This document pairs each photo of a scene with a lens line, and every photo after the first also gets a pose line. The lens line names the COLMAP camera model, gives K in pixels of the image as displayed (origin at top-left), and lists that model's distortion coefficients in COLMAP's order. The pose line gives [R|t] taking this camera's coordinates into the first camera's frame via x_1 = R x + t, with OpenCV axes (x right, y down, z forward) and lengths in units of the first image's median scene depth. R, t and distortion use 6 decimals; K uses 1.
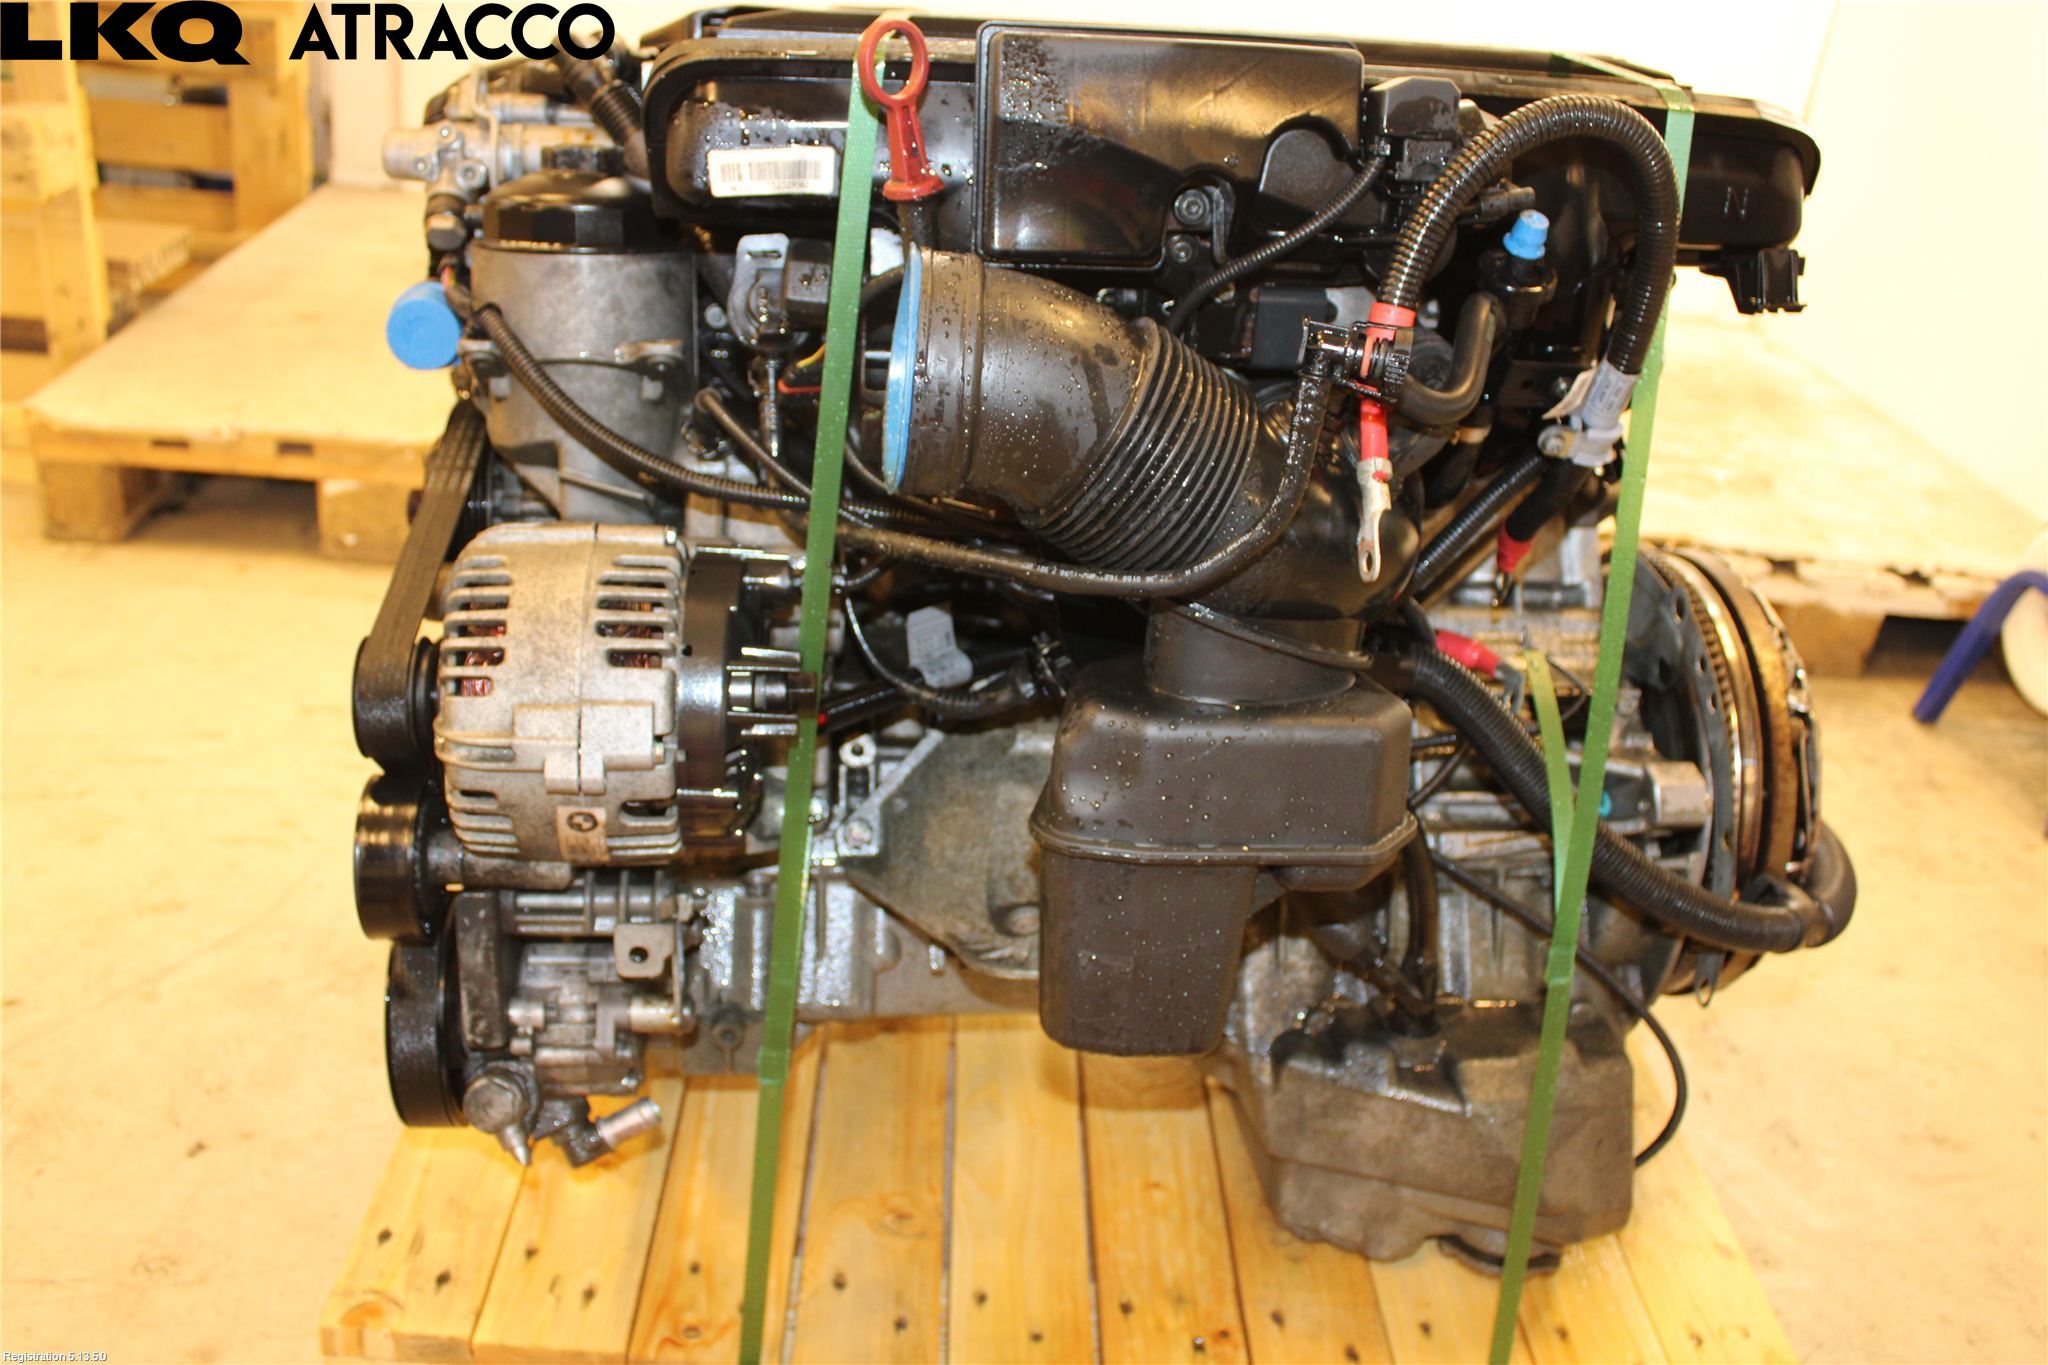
lens RADIAL K [[1790.1, 0, 1024.0], [0, 1790.1, 682.5], [0, 0, 1]] dist [-0.143446, 0.122397]
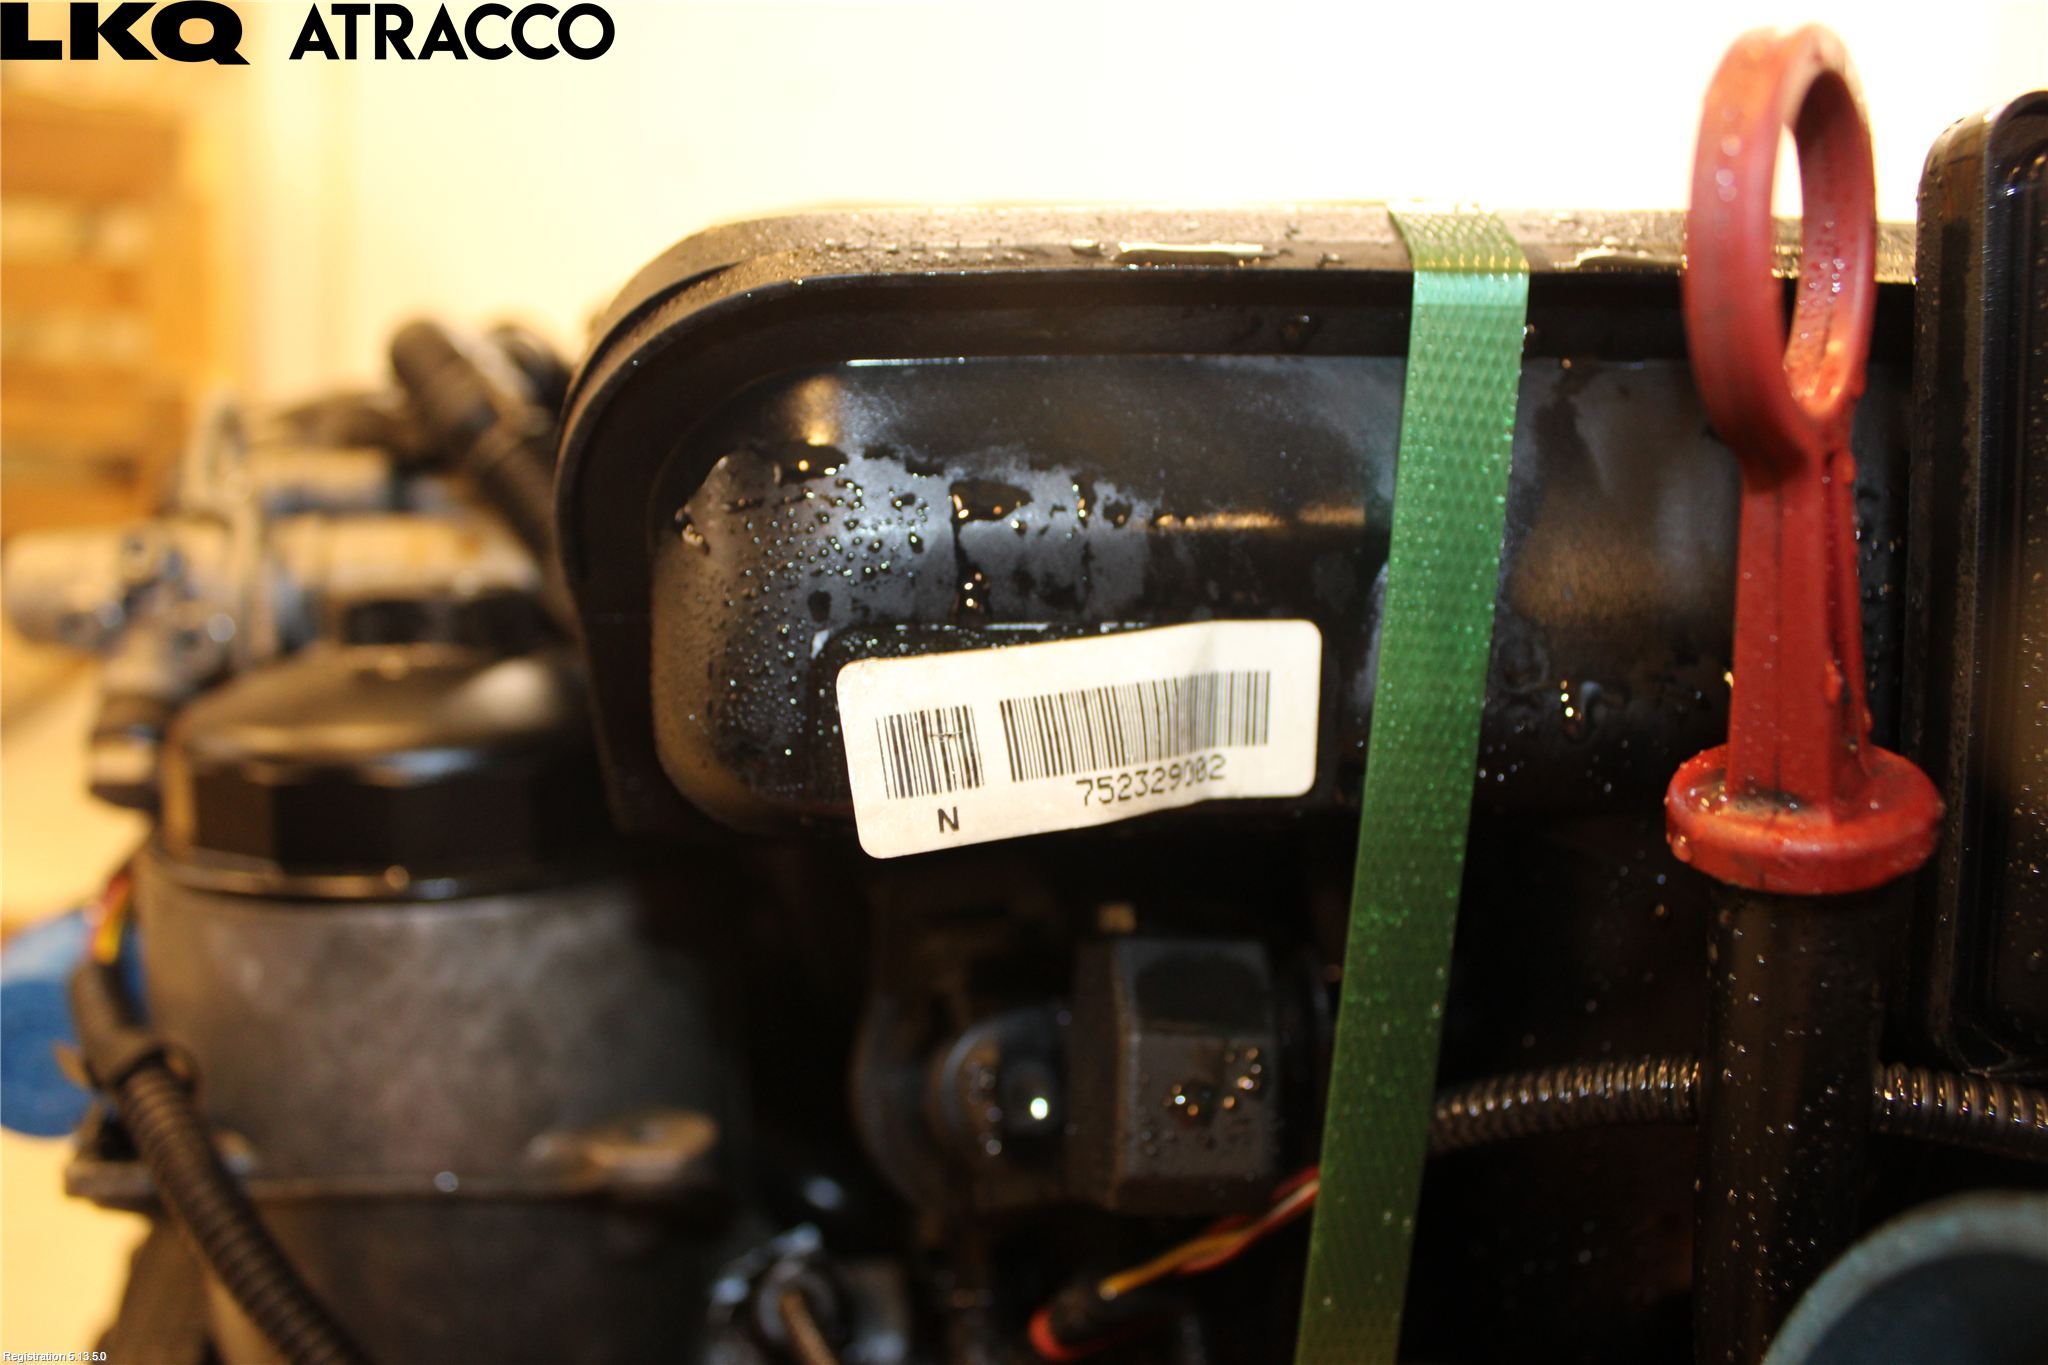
lens RADIAL K [[1790.1, 0, 1024.0], [0, 1790.1, 682.5], [0, 0, 1]] dist [-0.143446, 0.122397]
pose [[0.999249, -0.038558, 0.003868, -0.130915], [0.038587, 0.980857, -0.190869, -0.214065], [0.003565, 0.190875, 0.981608, 0.651510]]
